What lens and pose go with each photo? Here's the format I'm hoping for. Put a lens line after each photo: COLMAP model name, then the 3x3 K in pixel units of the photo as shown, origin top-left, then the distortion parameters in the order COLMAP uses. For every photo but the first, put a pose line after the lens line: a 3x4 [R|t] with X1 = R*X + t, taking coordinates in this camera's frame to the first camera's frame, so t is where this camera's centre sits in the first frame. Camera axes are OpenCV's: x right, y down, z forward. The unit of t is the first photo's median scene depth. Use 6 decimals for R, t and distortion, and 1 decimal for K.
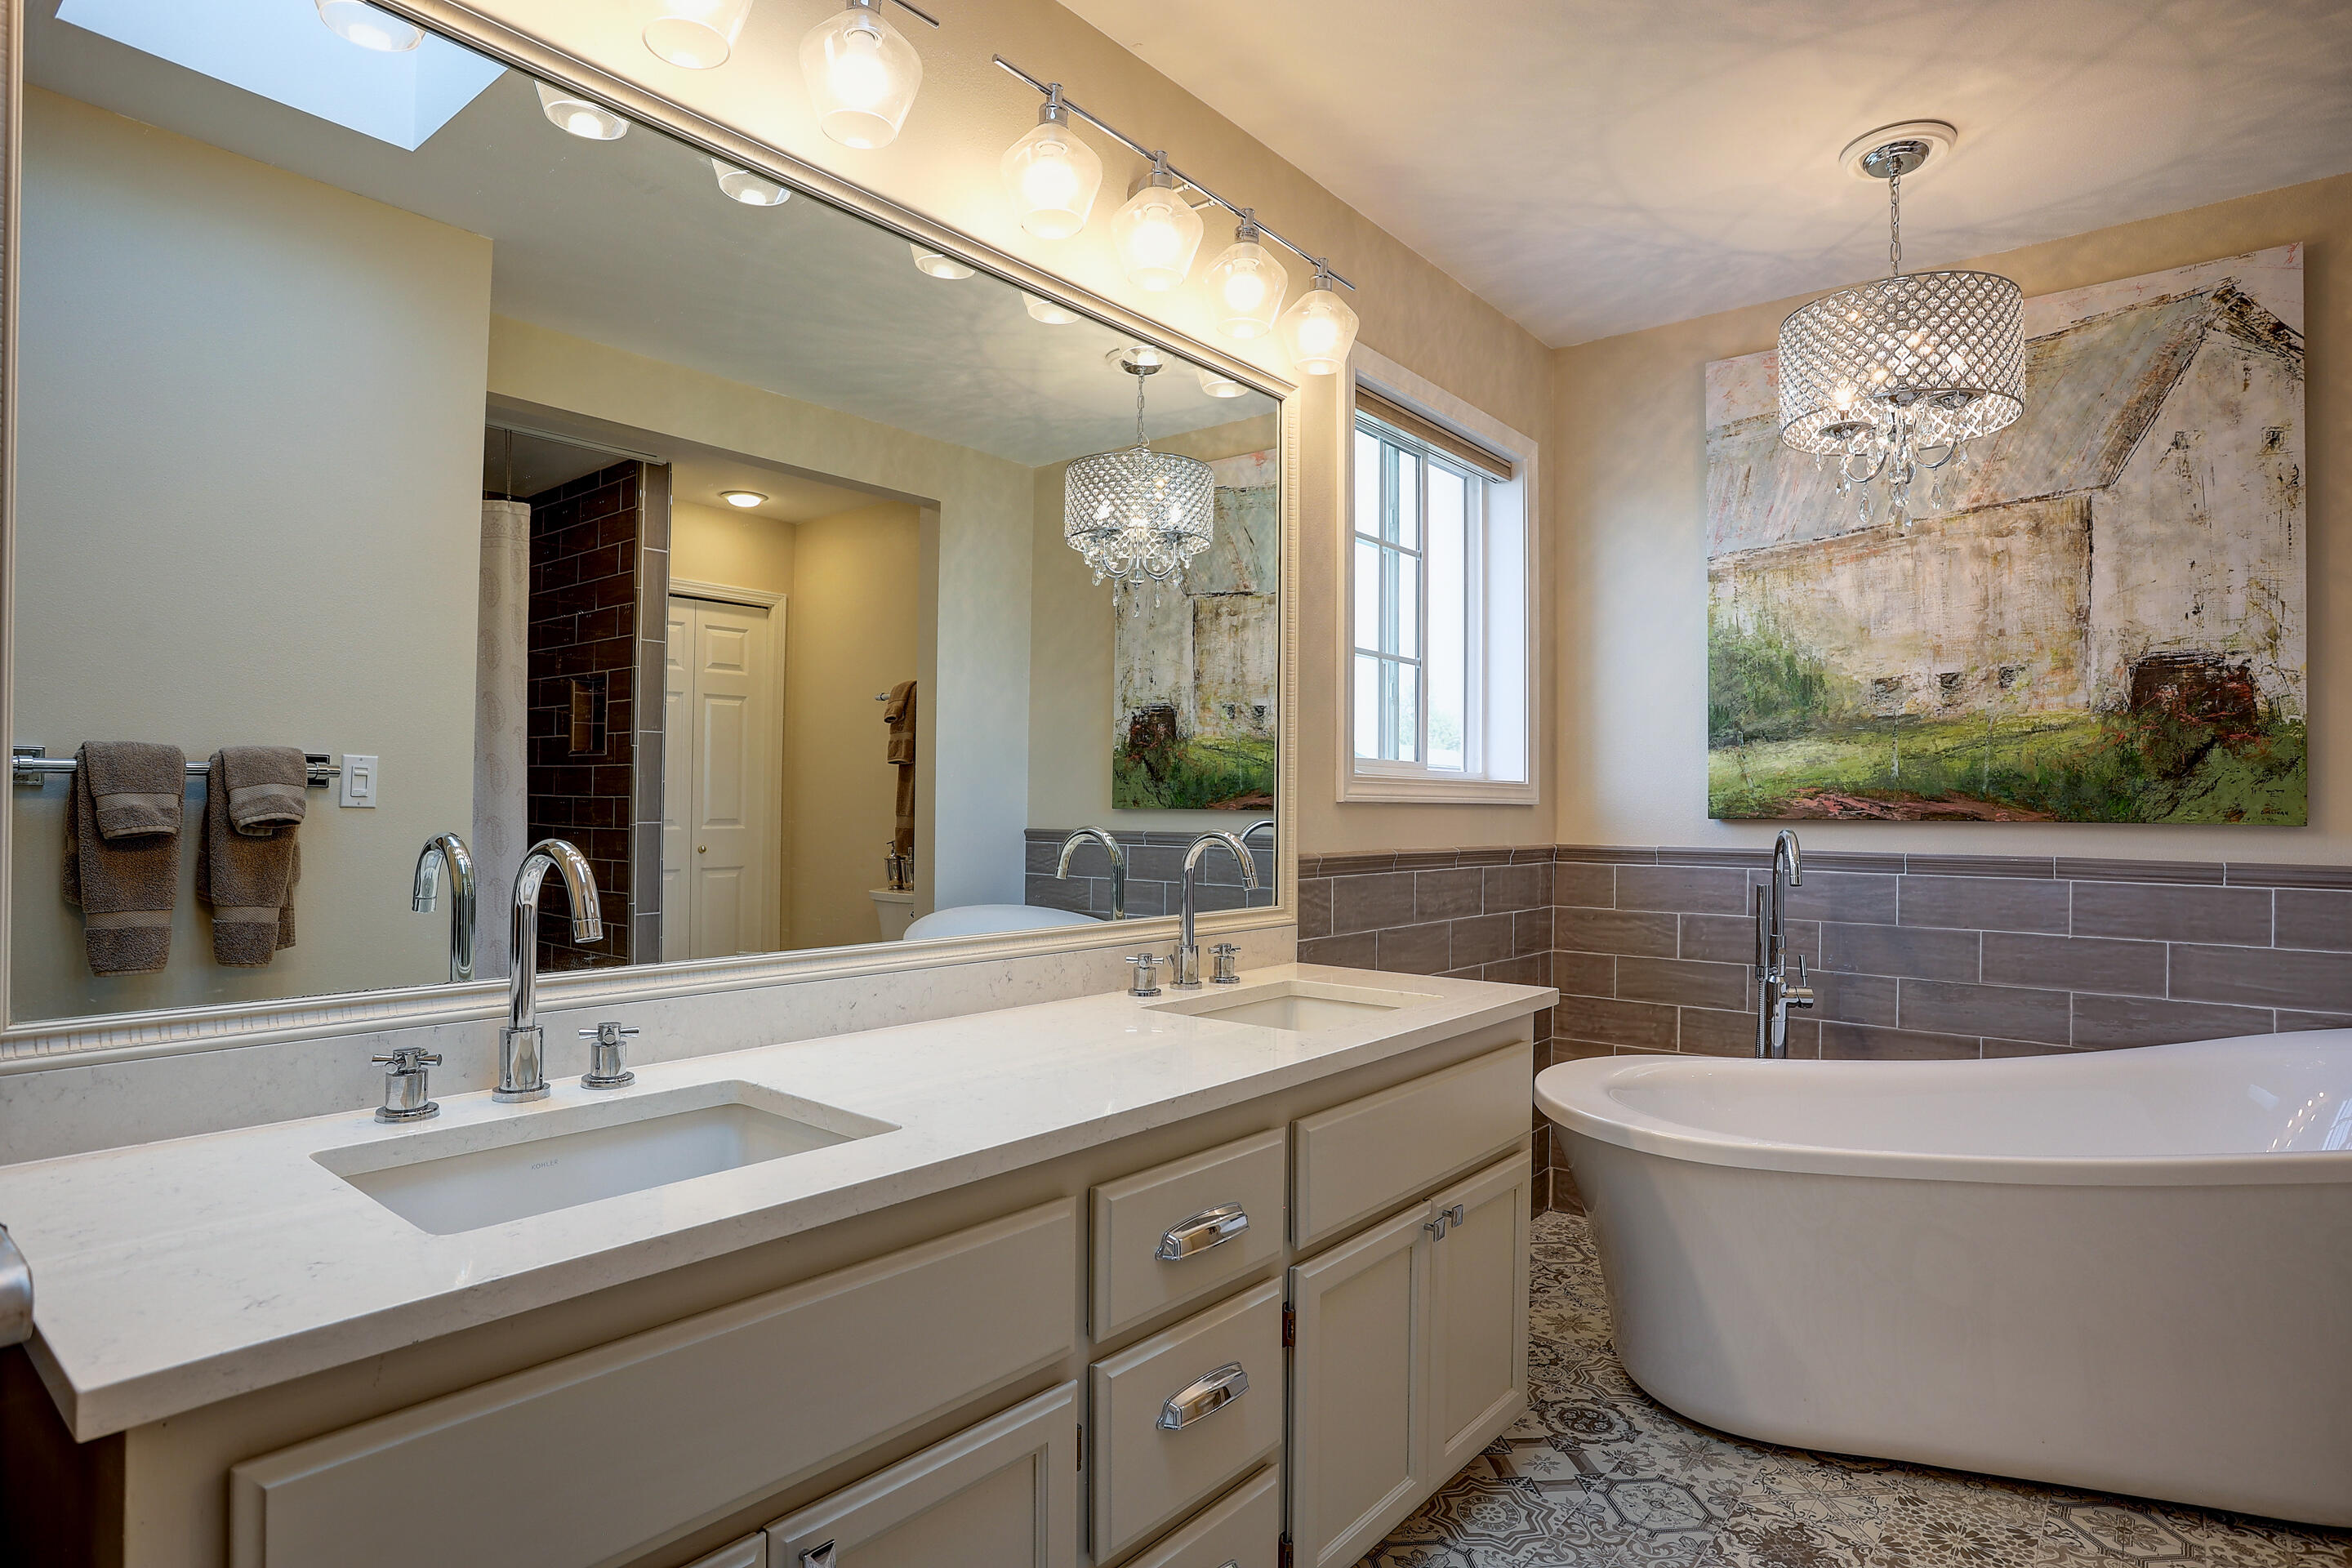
lens RADIAL K [[1227.4, 0, 1182.1], [0, 1227.4, 780.8], [0, 0, 1]] dist [-0.065831, 0.024737]
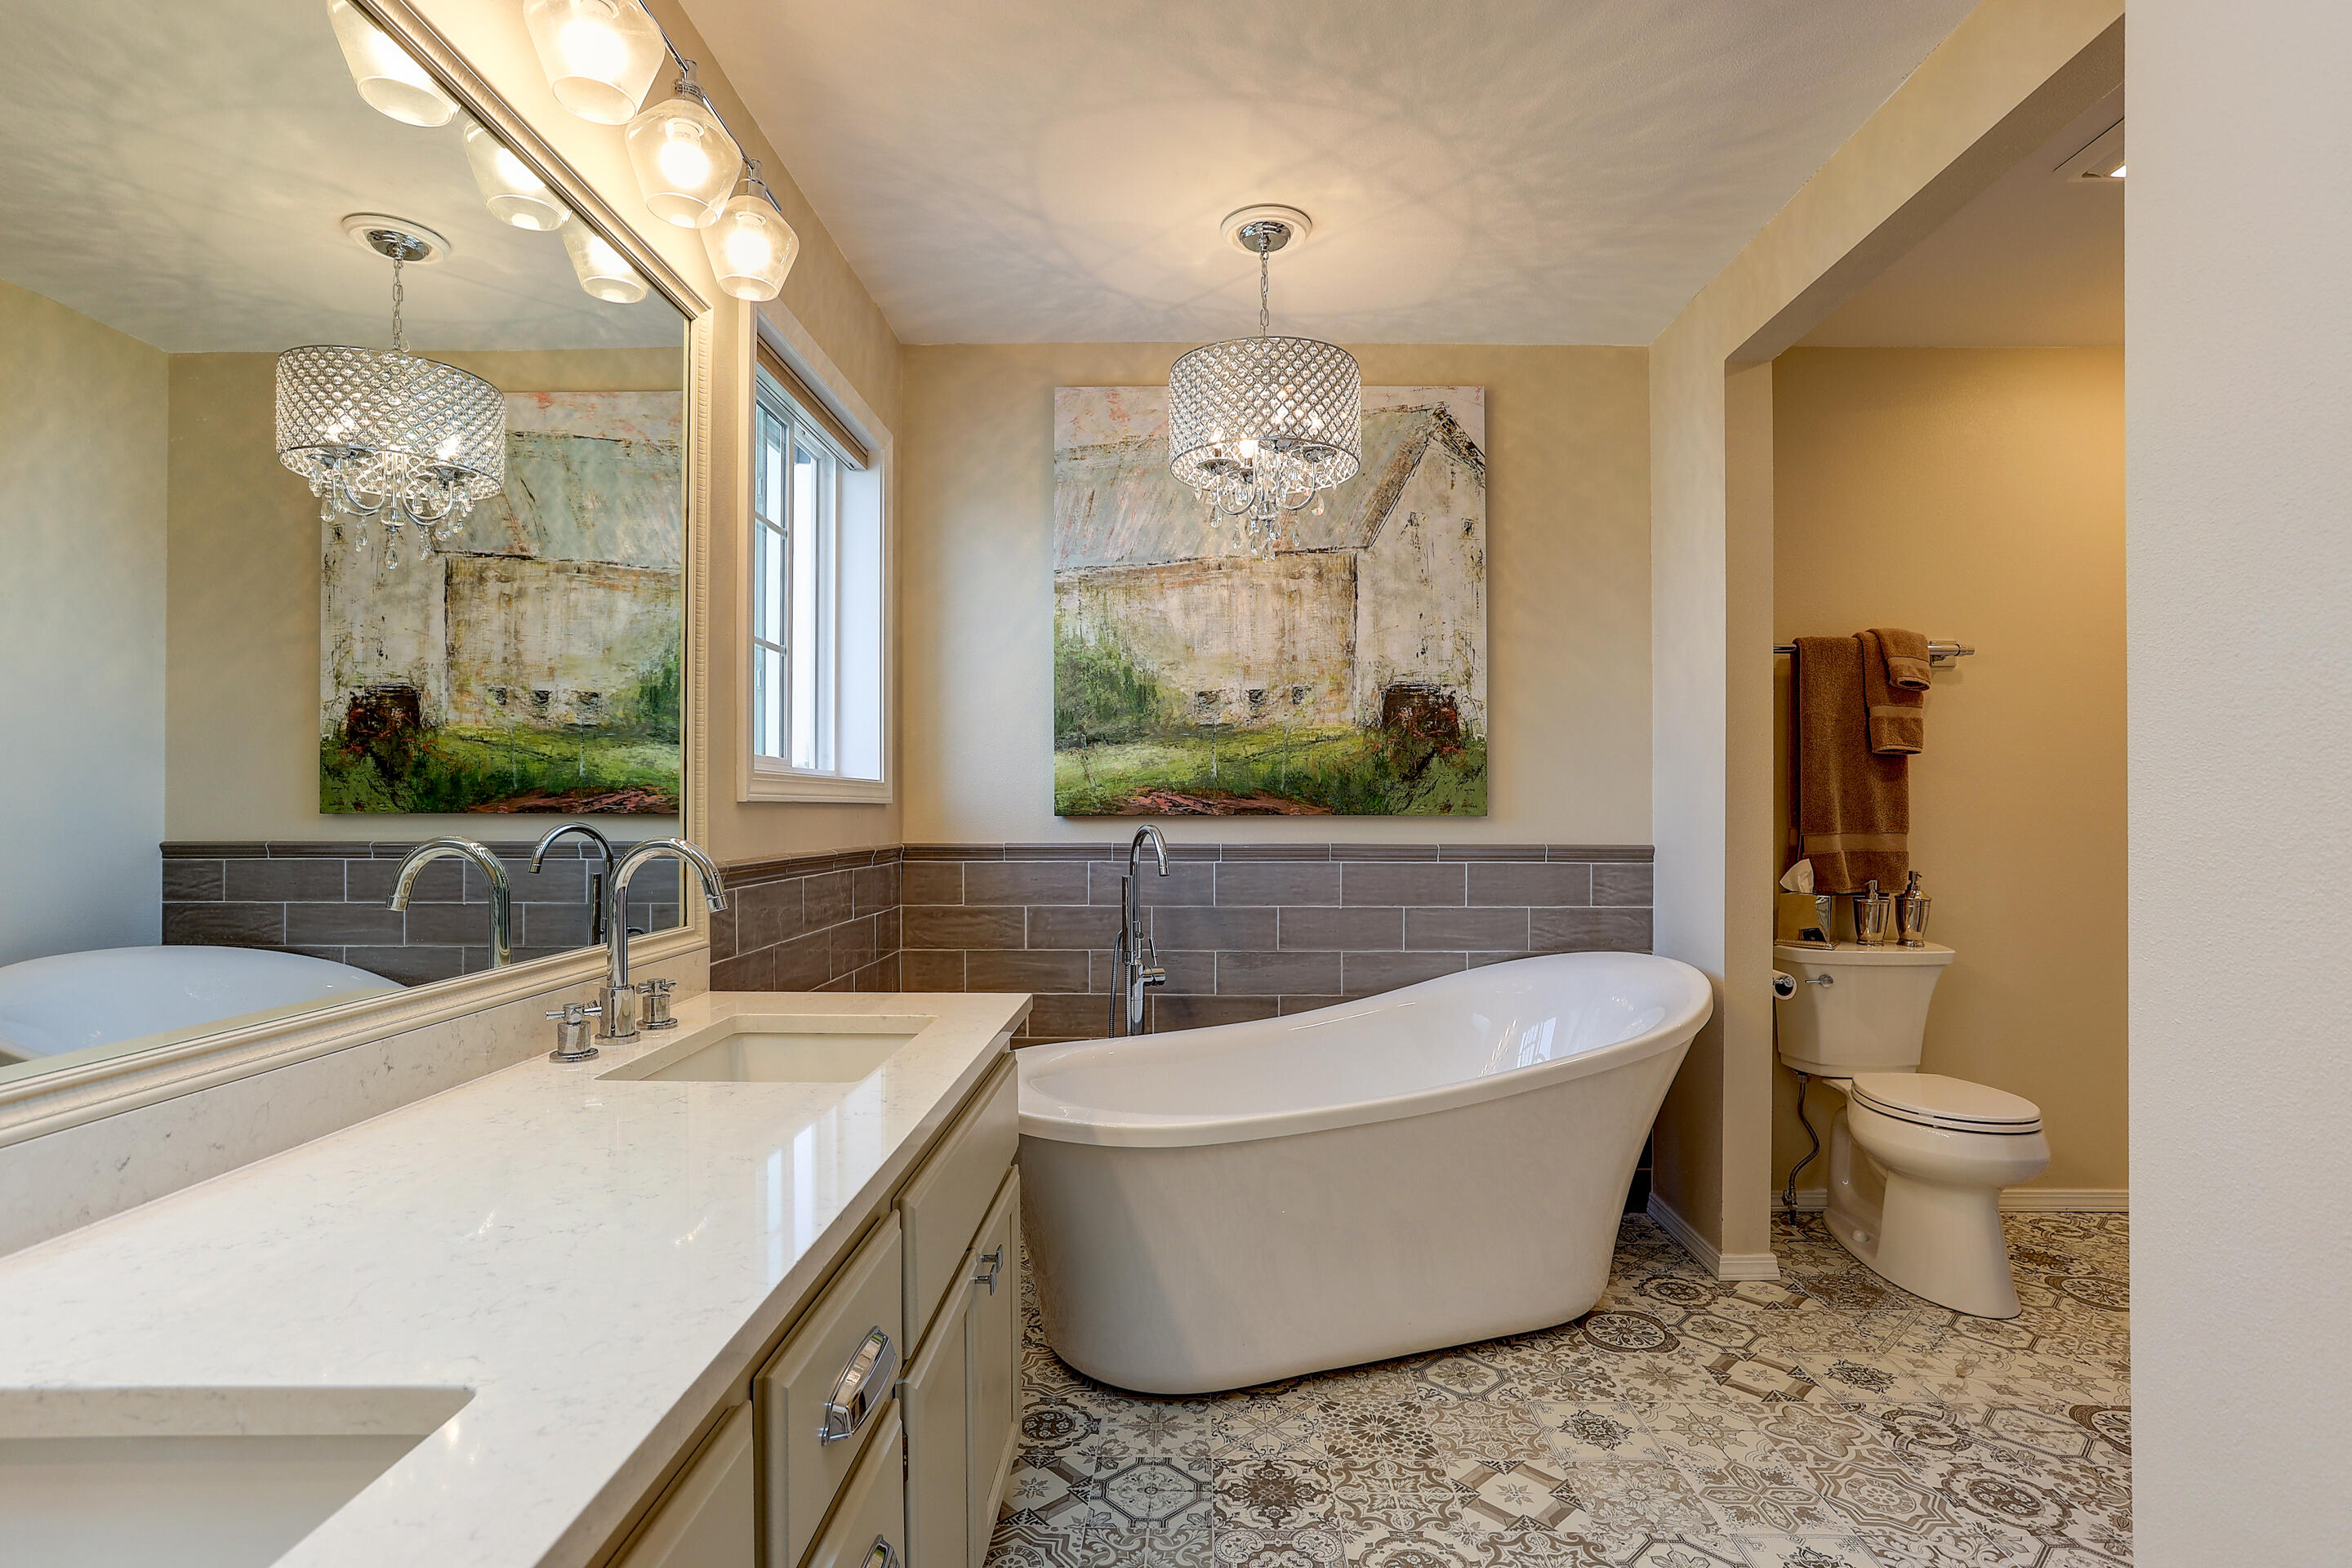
lens RADIAL K [[1152.3, 0, 1230.5], [0, 1152.3, 798.0], [0, 0, 1]] dist [-0.071223, 0.028968]
pose [[0.774916, -0.003327, 0.632055, -0.103076], [-0.004654, 0.999929, 0.010969, 0.004522], [-0.632047, -0.011442, 0.774846, 0.149520]]
